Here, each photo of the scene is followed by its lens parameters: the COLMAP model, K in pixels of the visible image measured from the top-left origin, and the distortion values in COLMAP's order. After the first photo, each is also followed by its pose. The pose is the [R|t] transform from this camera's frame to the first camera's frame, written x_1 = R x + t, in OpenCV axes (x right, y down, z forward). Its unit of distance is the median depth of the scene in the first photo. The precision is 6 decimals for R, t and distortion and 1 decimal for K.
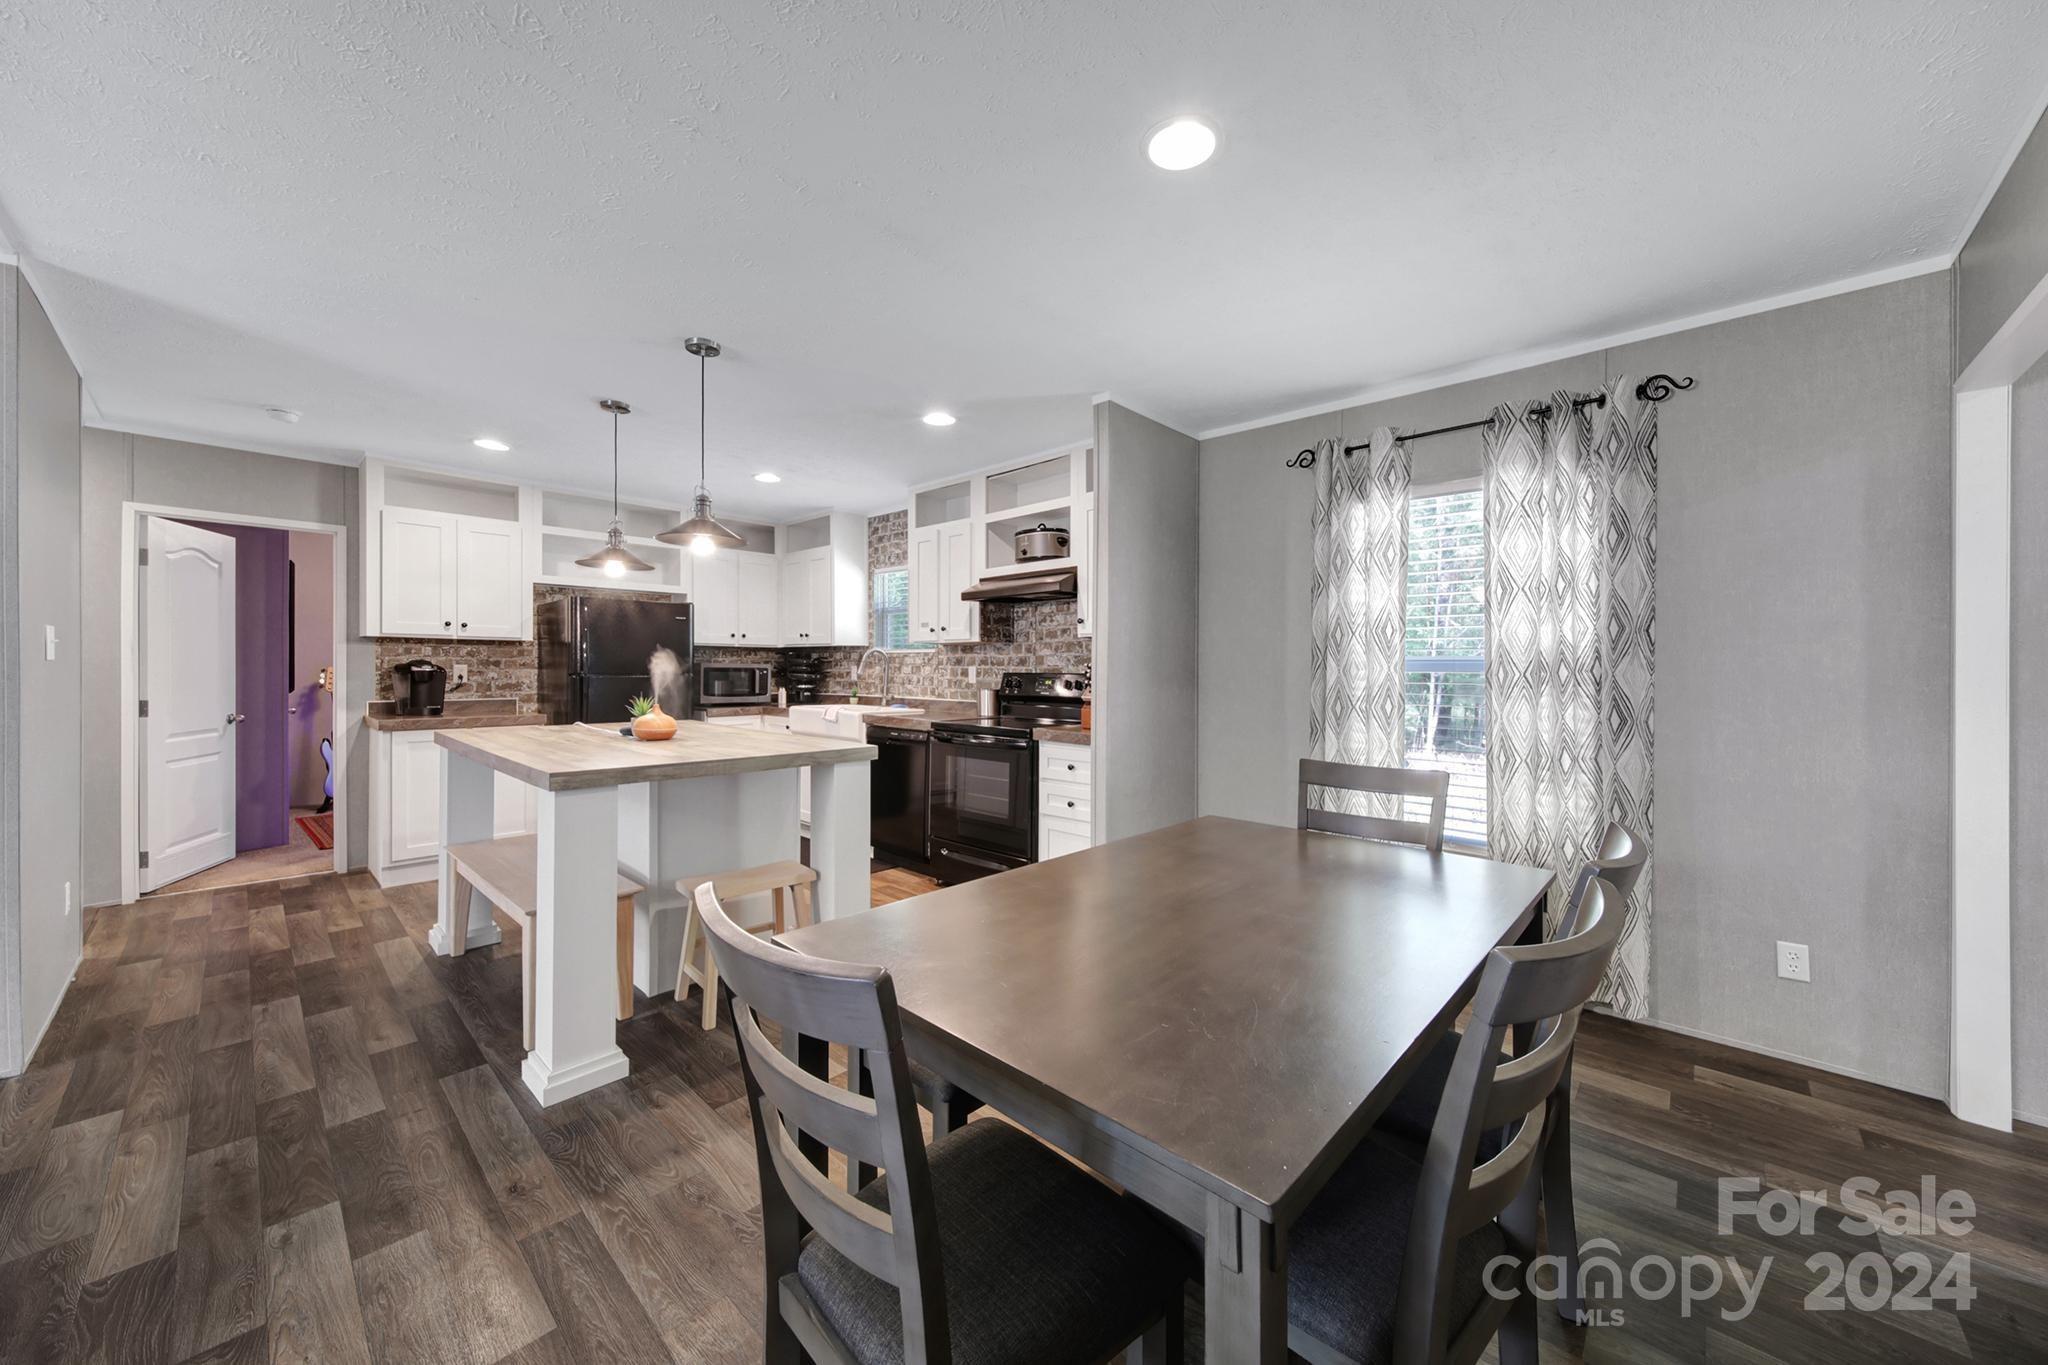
lens RADIAL K [[739.4, 0, 1044.1], [0, 739.4, 655.0], [0, 0, 1]] dist [0.001342, -0.000070]
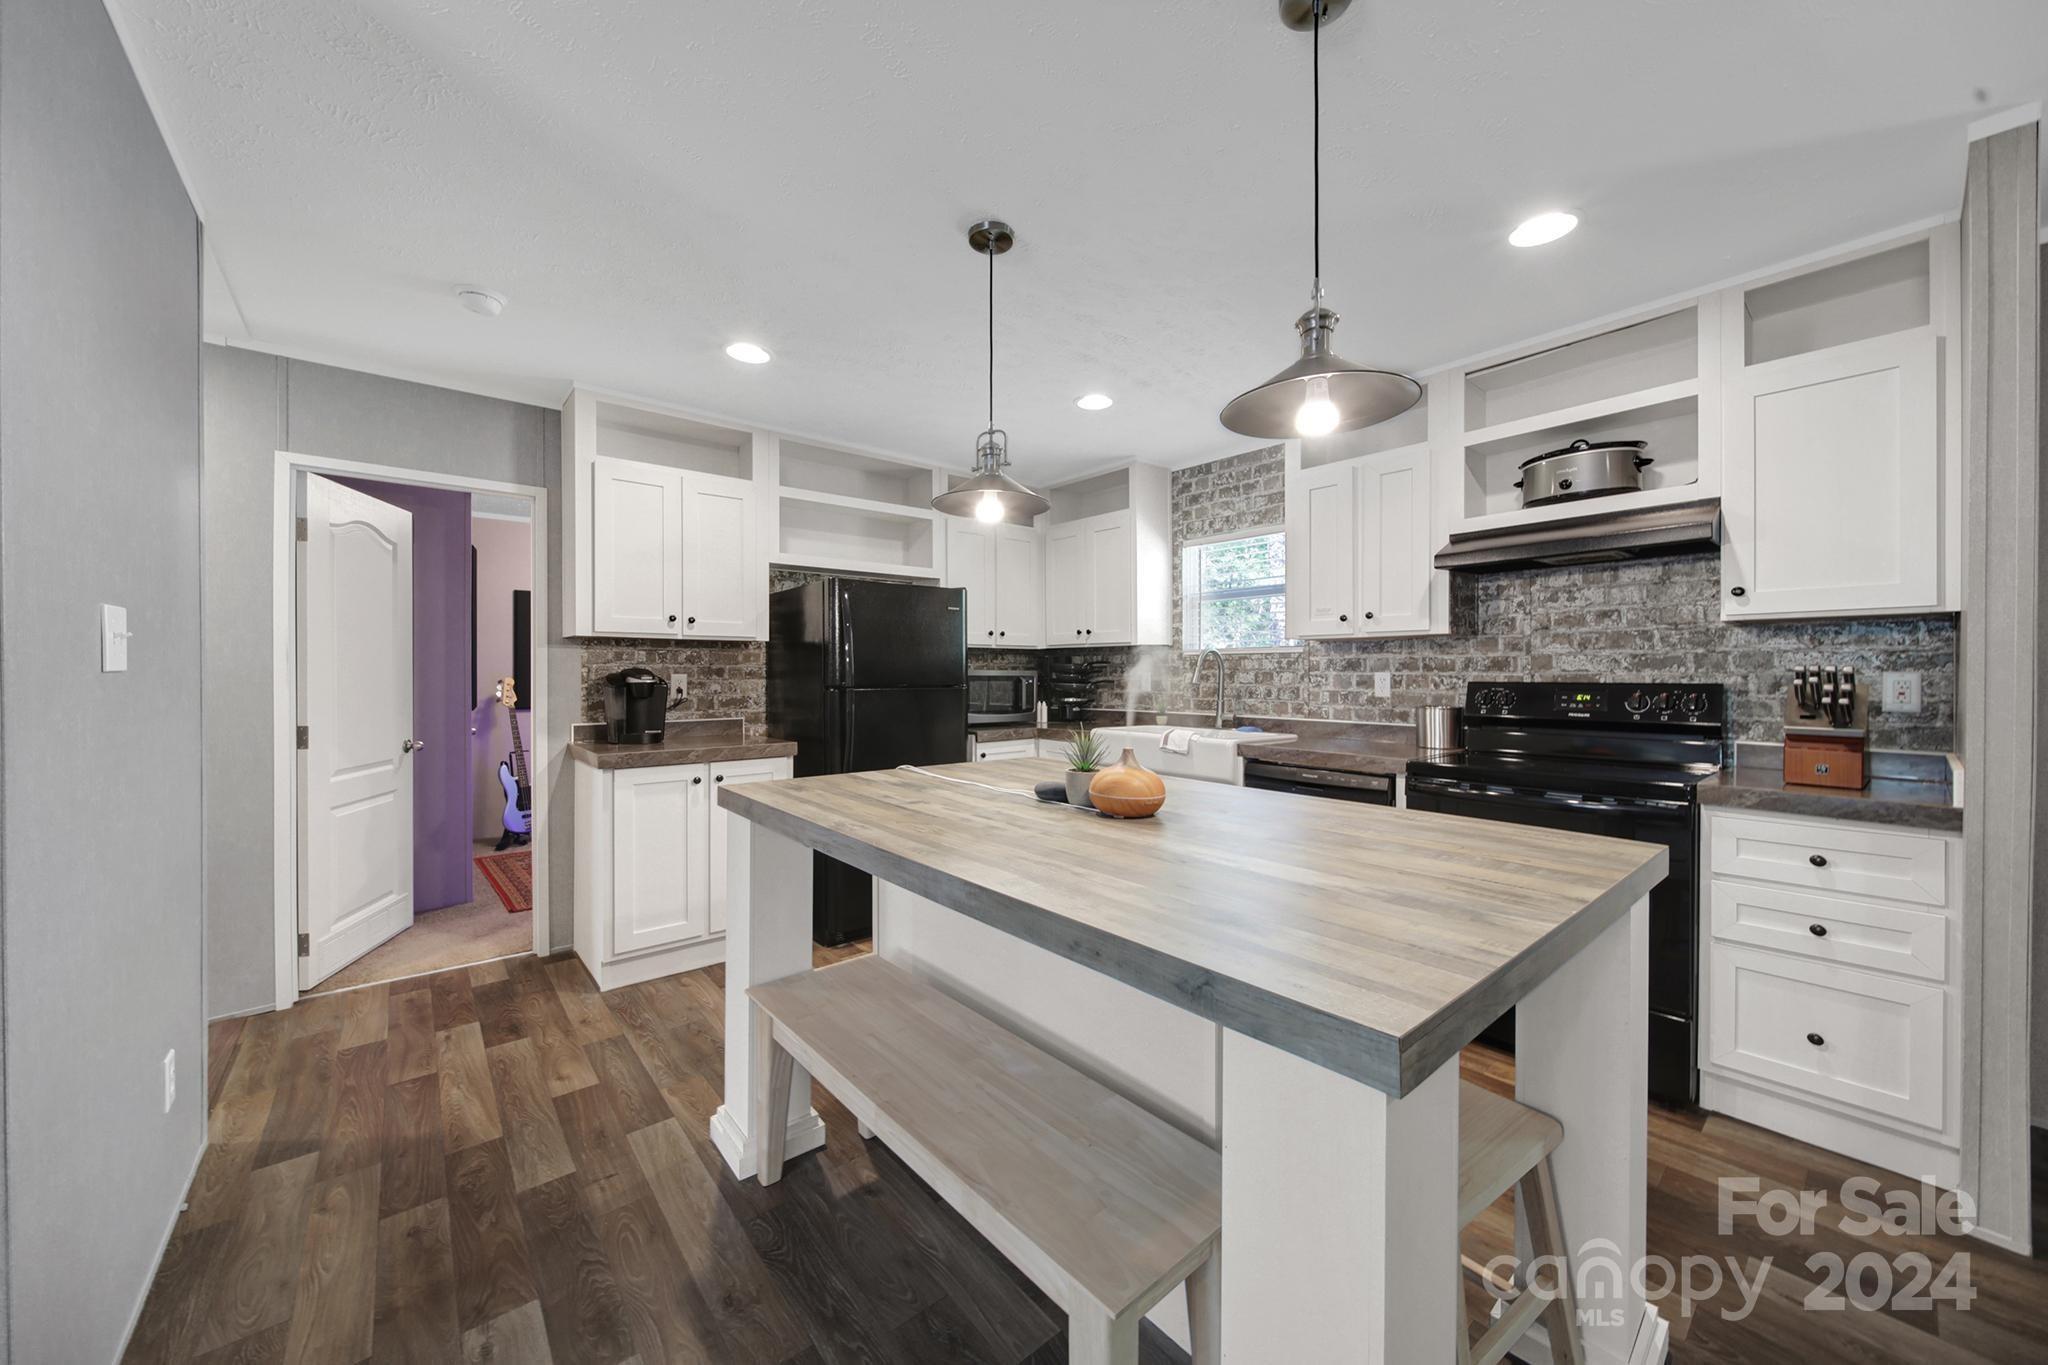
lens RADIAL K [[739.4, 0, 1054.3], [0, 739.4, 676.6], [0, 0, 1]] dist [0.001342, -0.000070]
pose [[0.993403, -0.005377, -0.114551, -0.347743], [0.007968, 0.999722, 0.022179, 0.002116], [0.114400, -0.022945, 0.993170, 0.317672]]
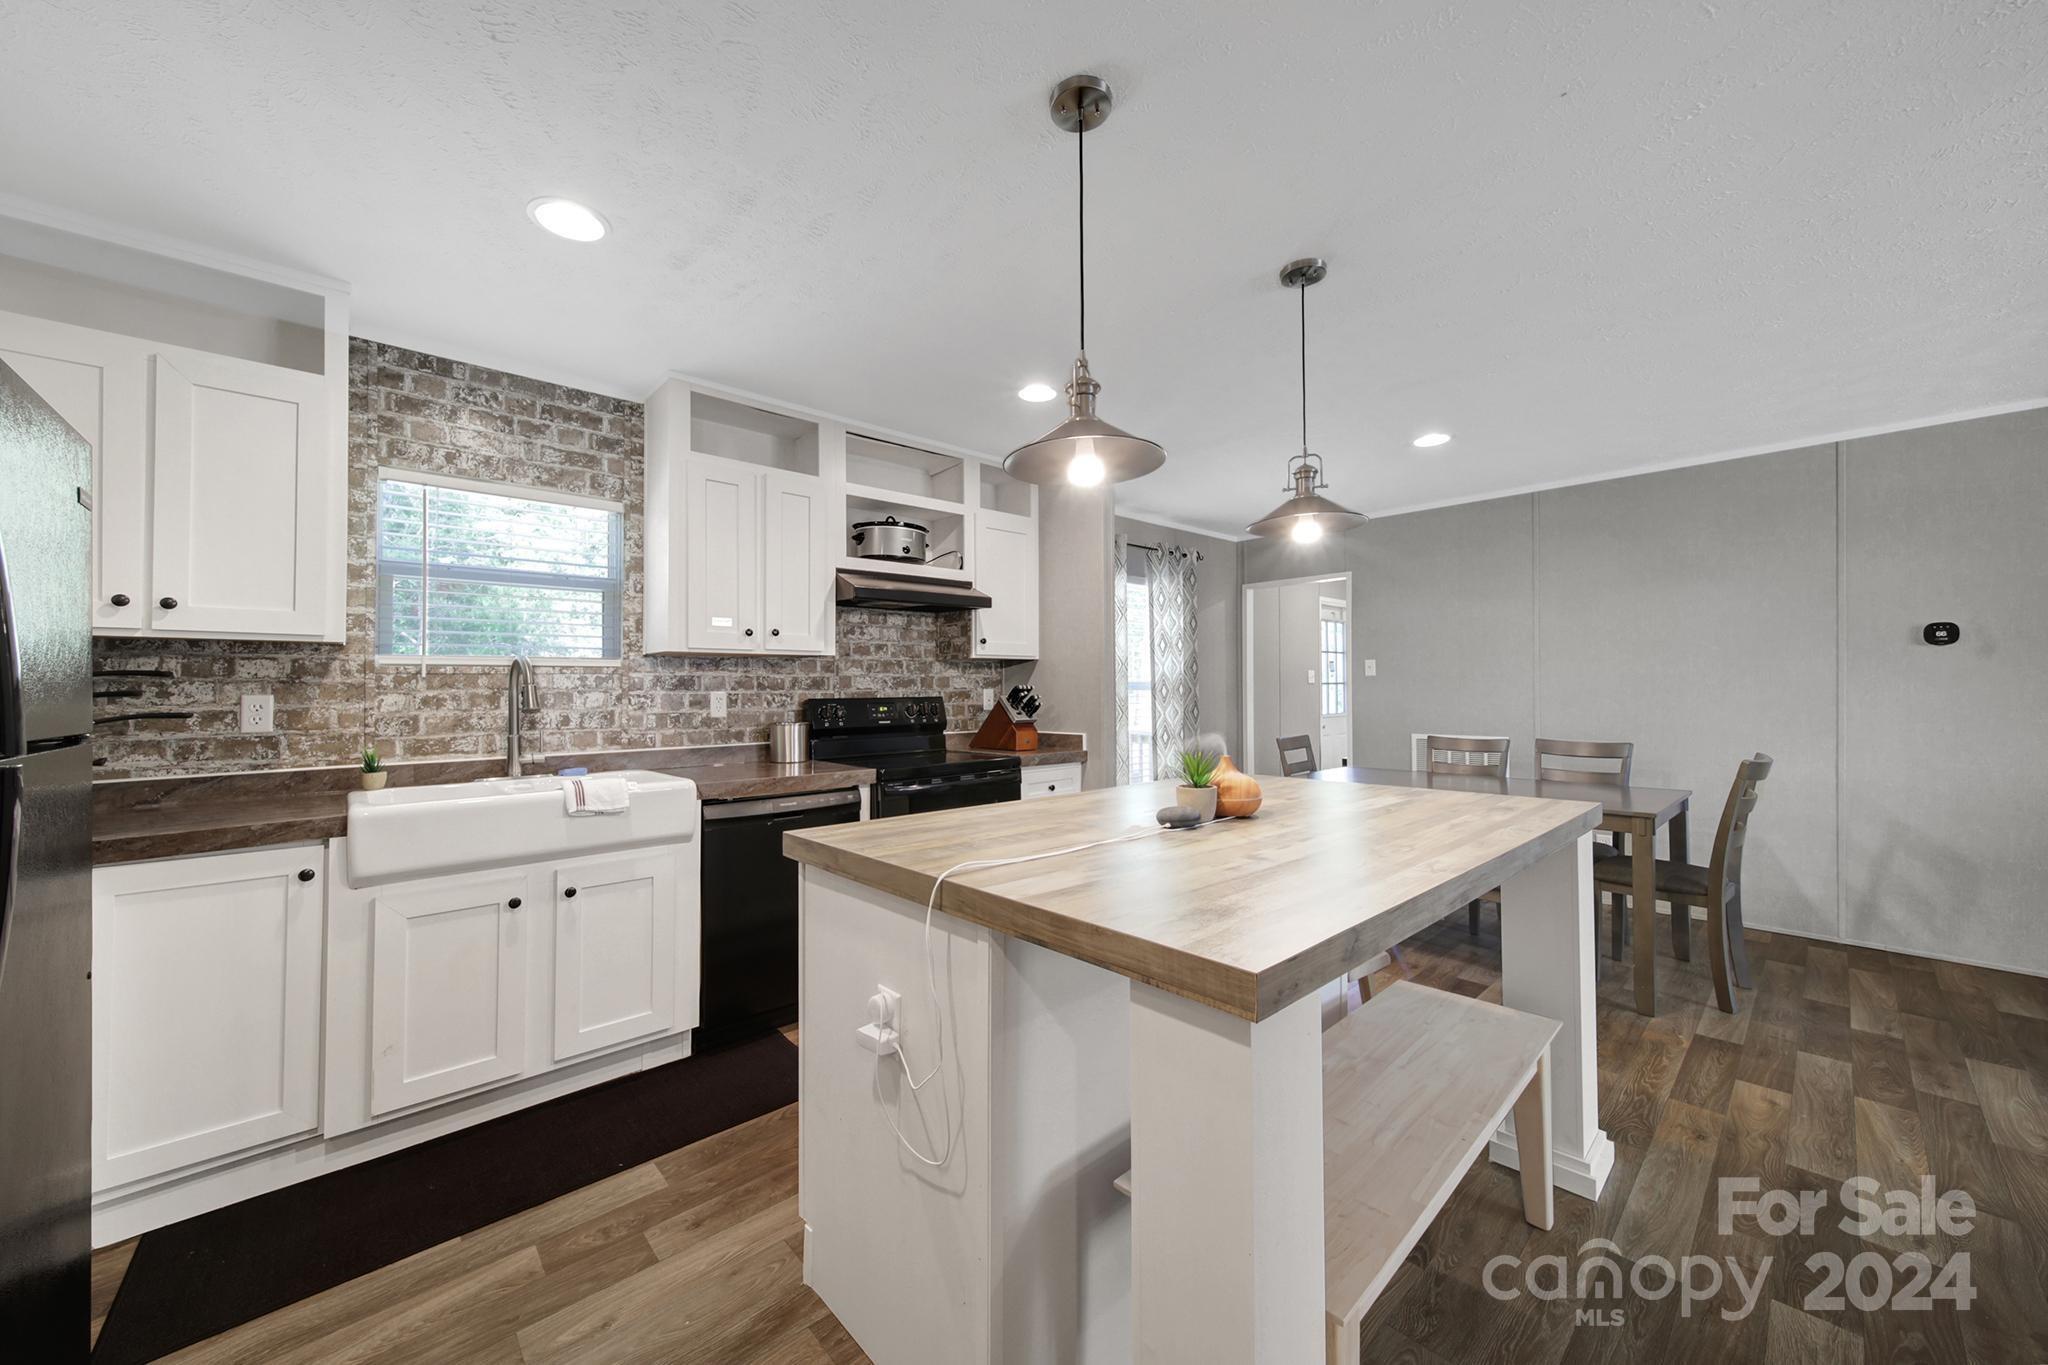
lens RADIAL K [[739.4, 0, 1025.6], [0, 739.4, 692.5], [0, 0, 1]] dist [0.001342, -0.000070]
pose [[0.098892, -0.009104, 0.995057, -0.774527], [-0.006485, 0.999931, 0.009793, 0.009361], [-0.995077, -0.007421, 0.098826, 0.733354]]
